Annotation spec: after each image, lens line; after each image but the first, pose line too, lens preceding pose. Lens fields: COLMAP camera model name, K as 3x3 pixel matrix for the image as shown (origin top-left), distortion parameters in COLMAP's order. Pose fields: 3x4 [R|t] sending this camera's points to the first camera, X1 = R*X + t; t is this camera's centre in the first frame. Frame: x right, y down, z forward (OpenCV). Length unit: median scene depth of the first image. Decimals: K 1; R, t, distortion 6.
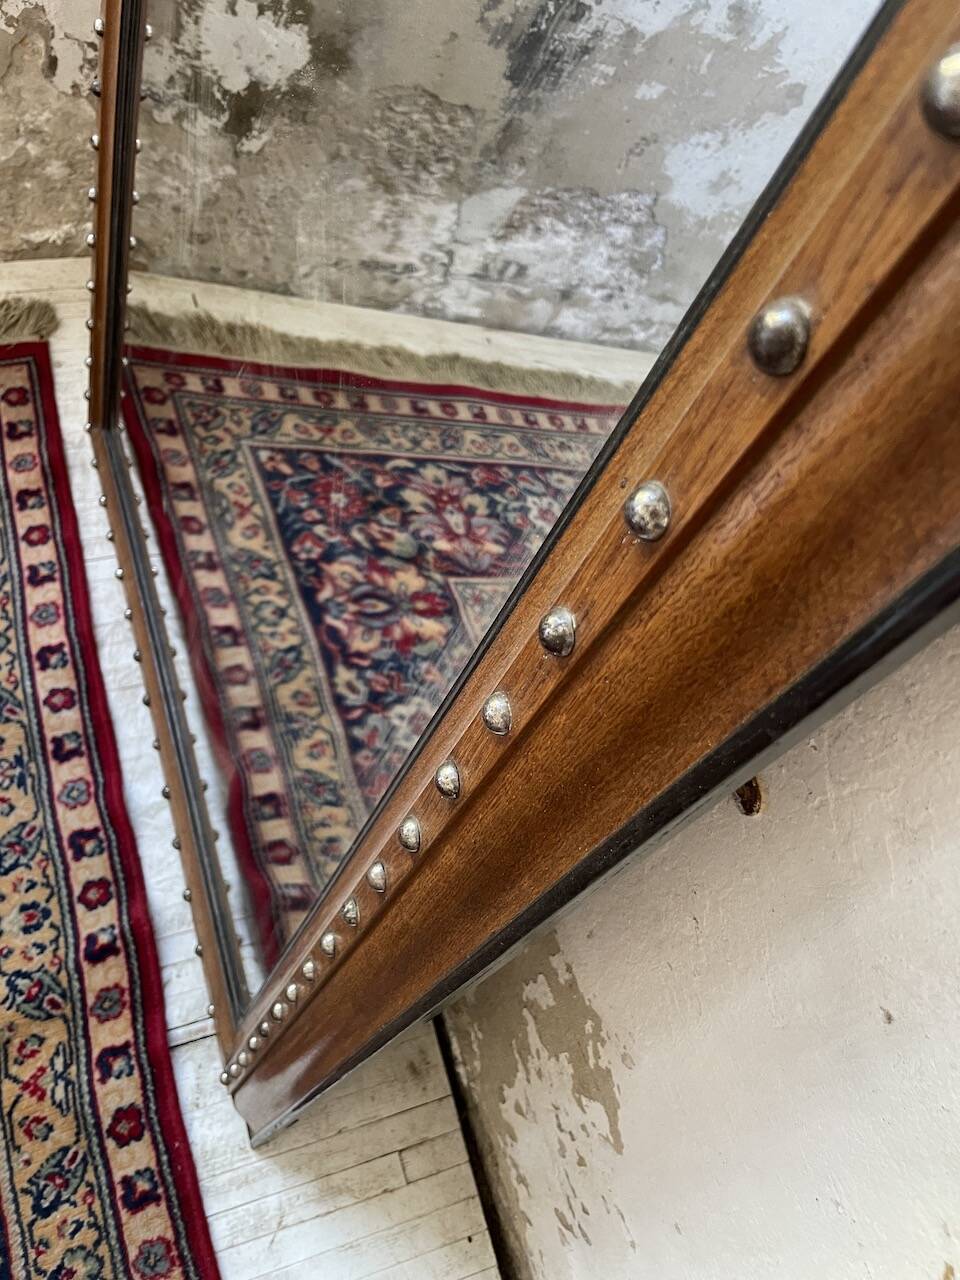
lens RADIAL K [[1000.1, 0, 470.7], [0, 1000.1, 644.8], [0, 0, 1]] dist [0.068906, -0.117664]
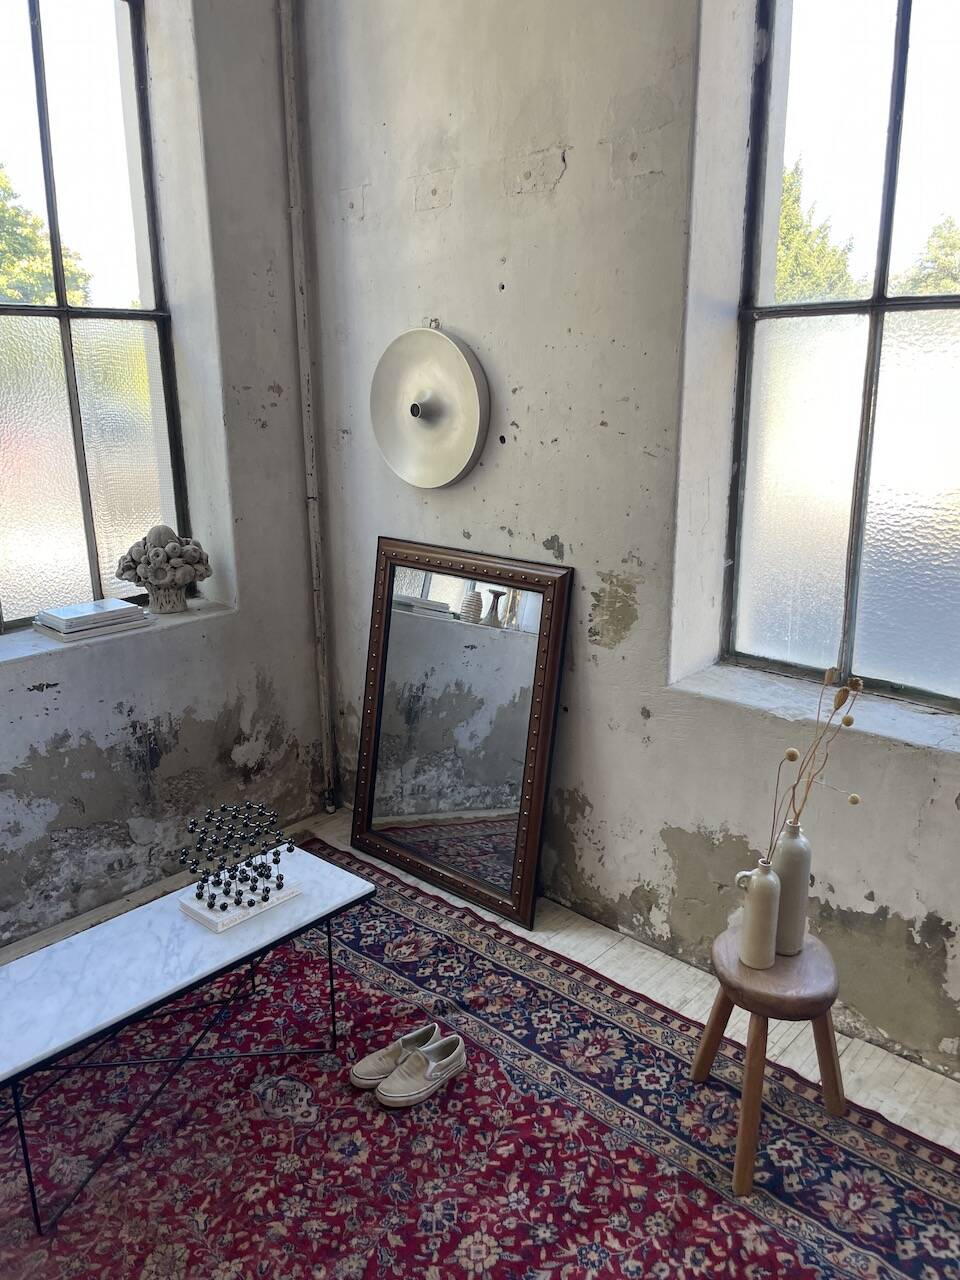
lens RADIAL K [[967.5, 0, 488.2], [0, 967.5, 626.2], [0, 0, 1]] dist [0.071781, -0.104433]
pose [[0.850858, -0.301467, 0.430301, -1.108610], [0.511094, 0.664714, -0.544920, 1.170035], [-0.121751, 0.683574, 0.719655, -1.623951]]
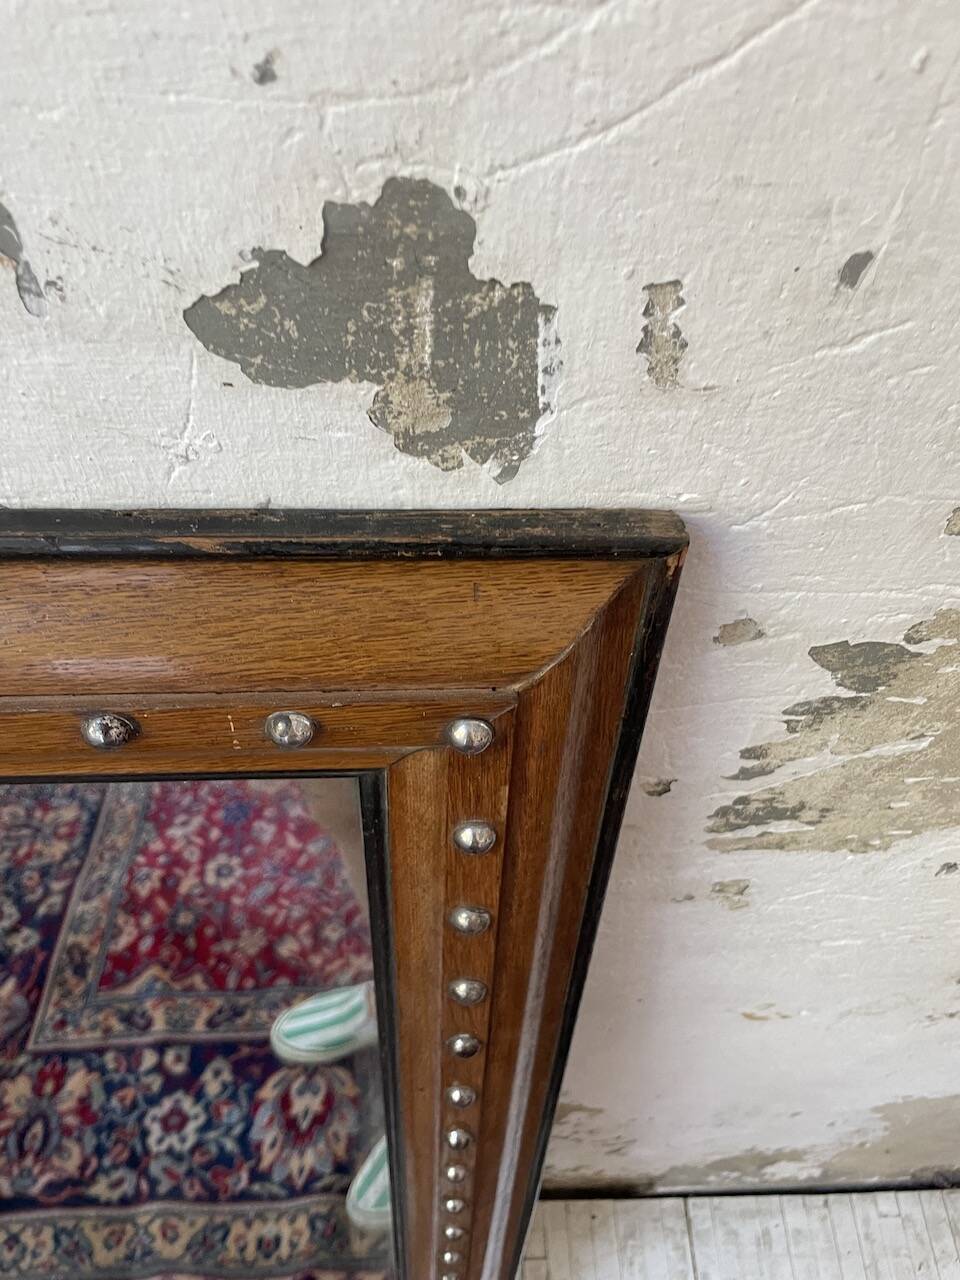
lens RADIAL K [[1031.1, 0, 473.2], [0, 1031.1, 712.7], [0, 0, 1]] dist [0.013491, 0.000068]
pose [[0.288419, -0.880120, 0.377099, 0.012207], [0.833049, 0.424817, 0.354344, -0.235943], [-0.472063, 0.211942, 0.855708, -0.185431]]
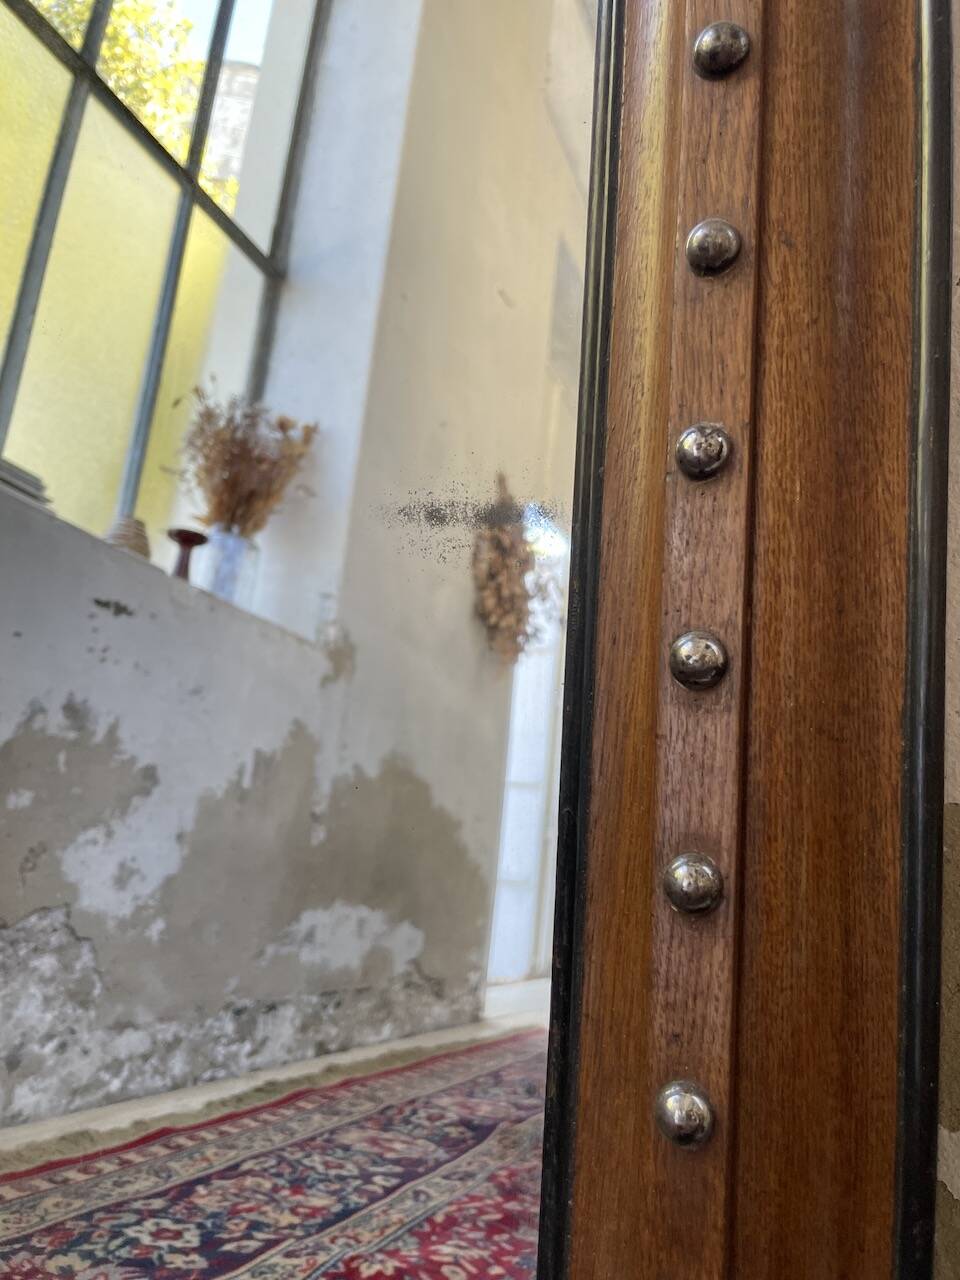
lens RADIAL K [[986.2, 0, 493.7], [0, 986.2, 641.4], [0, 0, 1]] dist [0.071776, -0.118620]
pose [[0.658371, -0.222983, 0.718906, -0.224301], [0.703674, 0.521383, -0.482704, 0.191634], [-0.267190, 0.823674, 0.500171, 0.352677]]
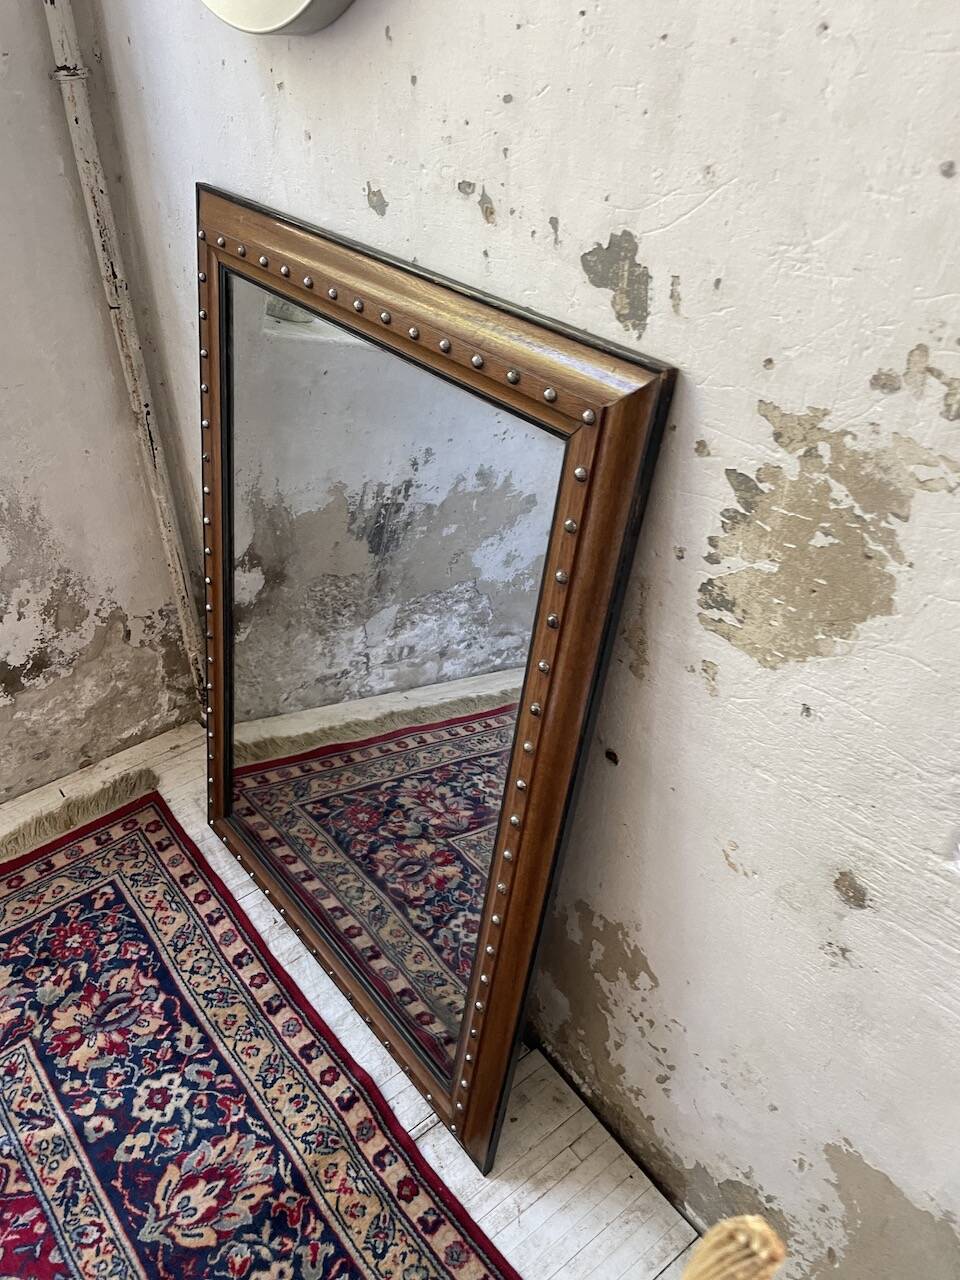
lens RADIAL K [[973.2, 0, 472.1], [0, 973.2, 641.6], [0, 0, 1]] dist [0.074314, -0.112837]
pose [[0.925584, -0.341873, 0.162534, -0.146233], [0.377318, 0.867730, -0.323536, 0.192662], [-0.030428, 0.360786, 0.932152, -0.565160]]
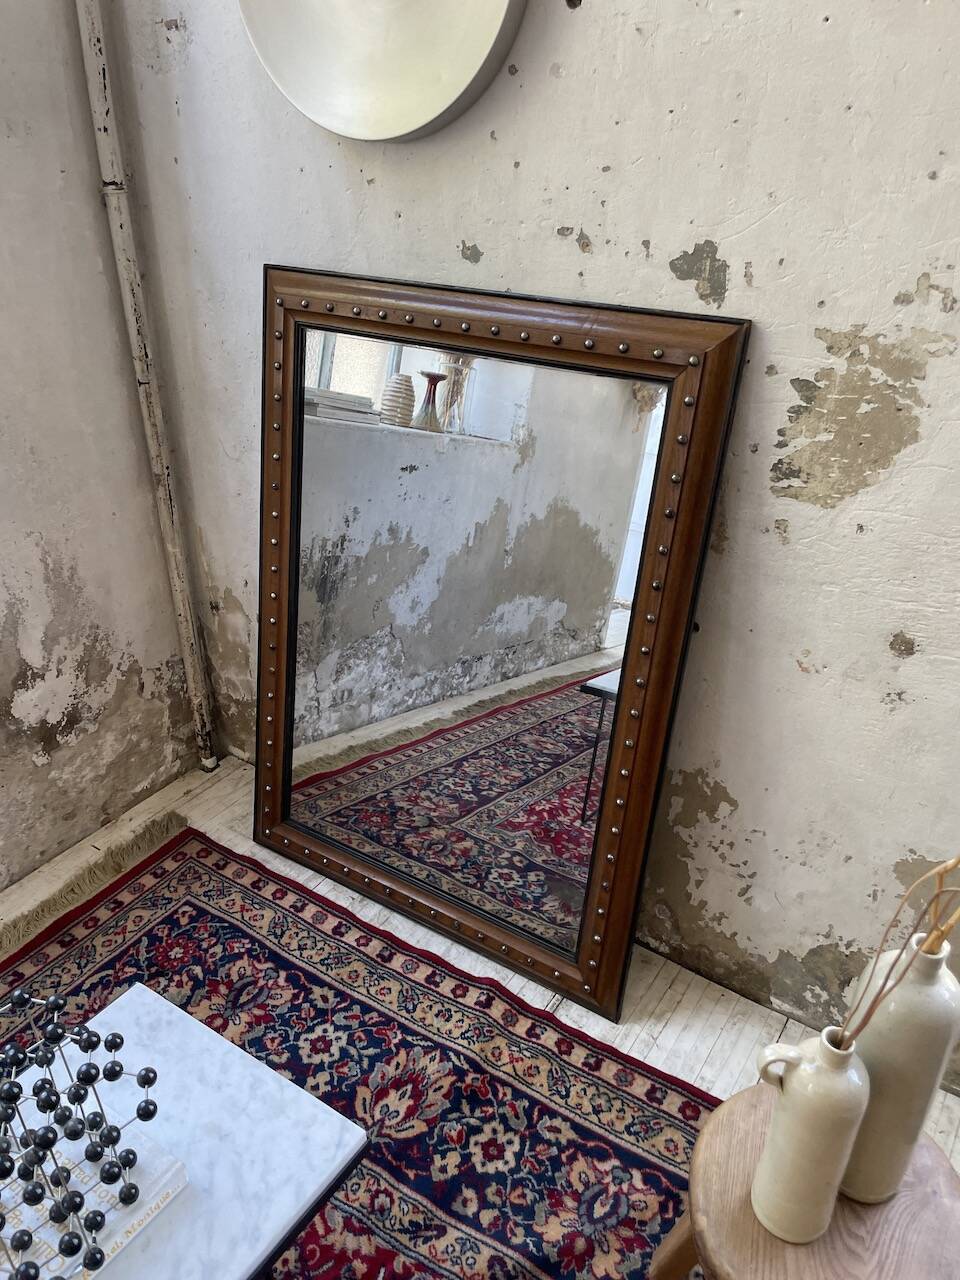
lens RADIAL K [[970.4, 0, 471.0], [0, 970.4, 640.3], [0, 0, 1]] dist [0.071643, -0.105661]
pose [[0.776394, -0.441915, 0.449358, -0.706231], [0.597854, 0.742050, -0.303204, 0.262474], [-0.199456, 0.504057, 0.840324, -0.667136]]
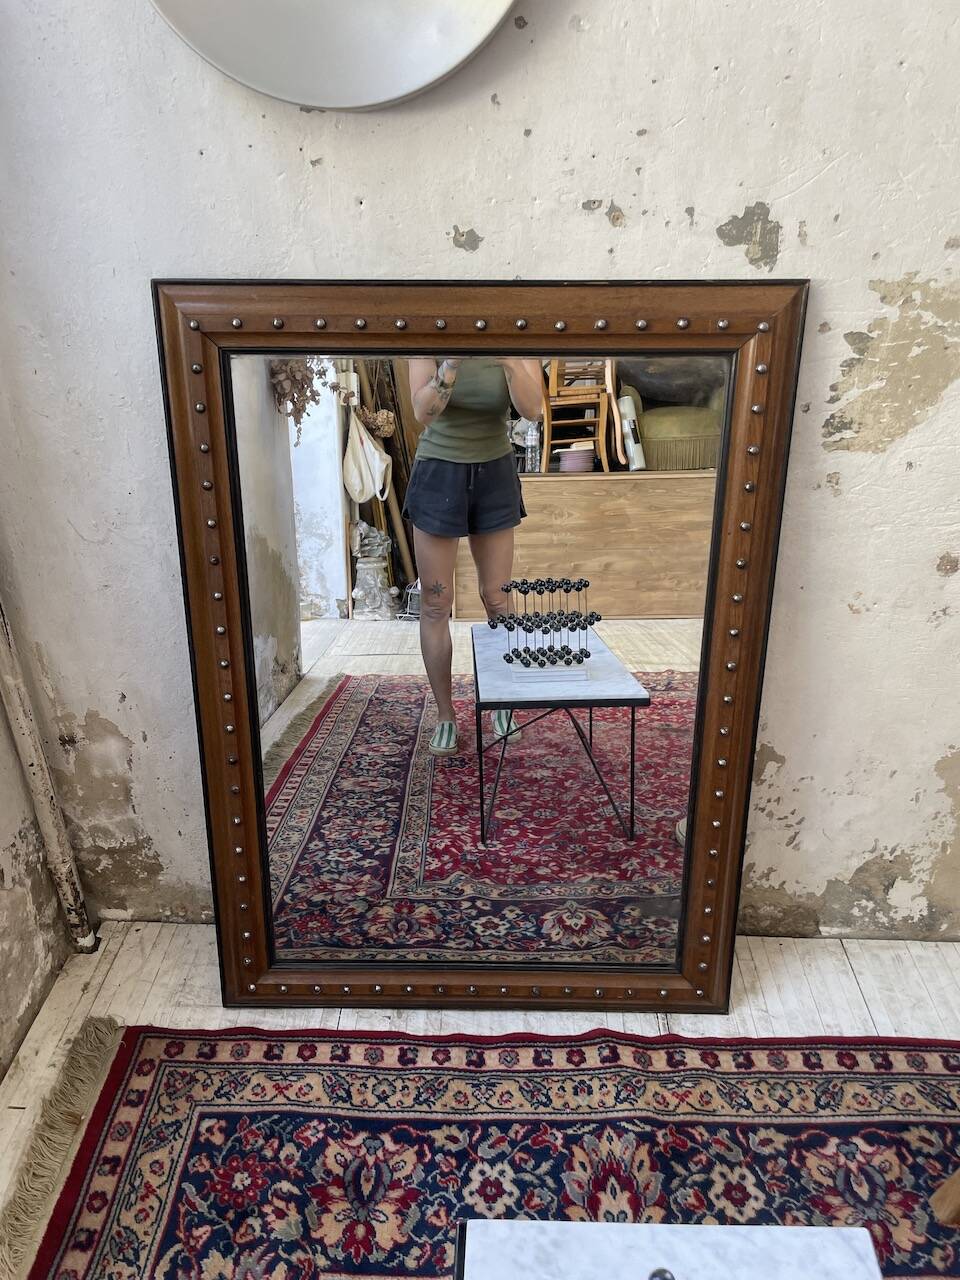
lens RADIAL K [[974.8, 0, 475.3], [0, 974.8, 649.8], [0, 0, 1]] dist [0.070324, -0.097168]
pose [[0.336052, -0.599562, 0.726356, -0.969919], [0.841047, 0.538149, 0.055094, -0.276454], [-0.423920, 0.592385, 0.685107, -0.352568]]
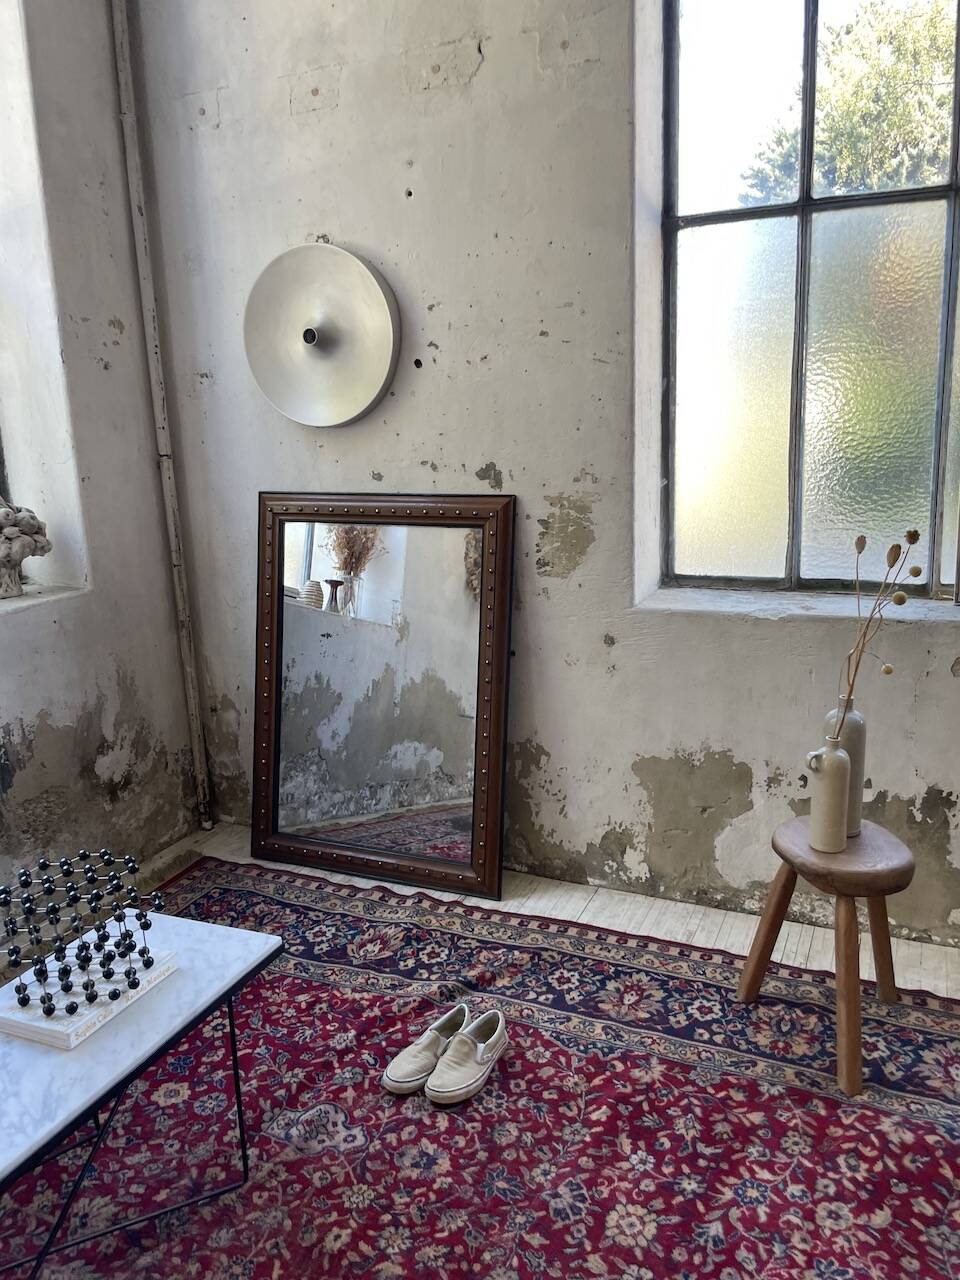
lens RADIAL K [[967.7, 0, 496.7], [0, 967.7, 626.2], [0, 0, 1]] dist [0.080465, -0.111810]
pose [[0.643995, -0.349045, 0.680763, -1.505965], [0.719323, 0.579236, -0.383484, 0.871285], [-0.260469, 0.736650, 0.624101, -1.178487]]
